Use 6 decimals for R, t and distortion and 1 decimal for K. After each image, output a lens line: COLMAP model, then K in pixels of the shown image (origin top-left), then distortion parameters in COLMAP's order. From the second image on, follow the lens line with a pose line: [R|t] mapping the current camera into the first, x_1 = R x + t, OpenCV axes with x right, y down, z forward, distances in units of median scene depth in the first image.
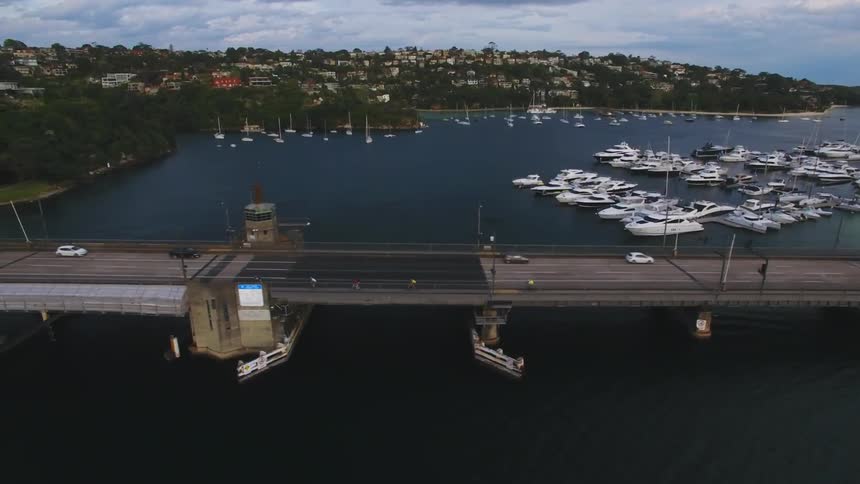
lens RADIAL K [[542.6, 0, 430.0], [0, 542.6, 242.0], [0, 0, 1]] dist [-0.073058, 0.090796]
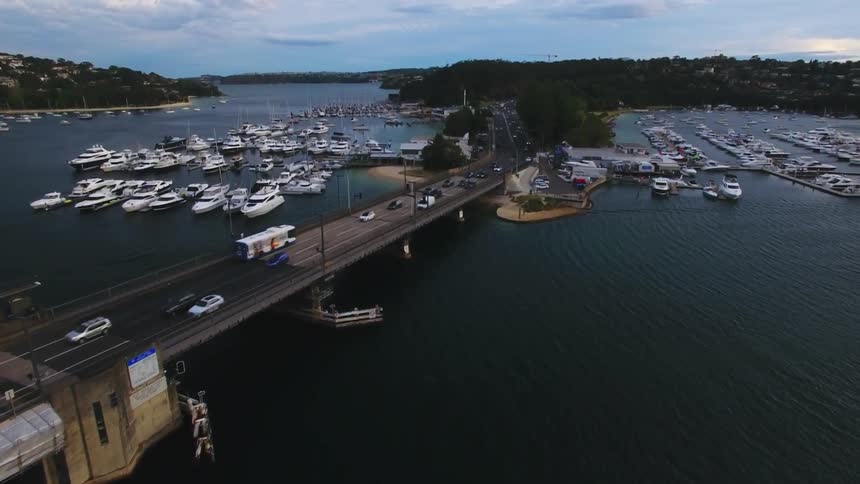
lens RADIAL K [[578.7, 0, 430.0], [0, 578.7, 242.0], [0, 0, 1]] dist [-0.008196, 0.004012]
pose [[0.402187, -0.258960, 0.878171, -0.309363], [0.266379, 0.950769, 0.158371, -0.033139], [-0.875950, 0.170231, 0.451369, 0.095536]]
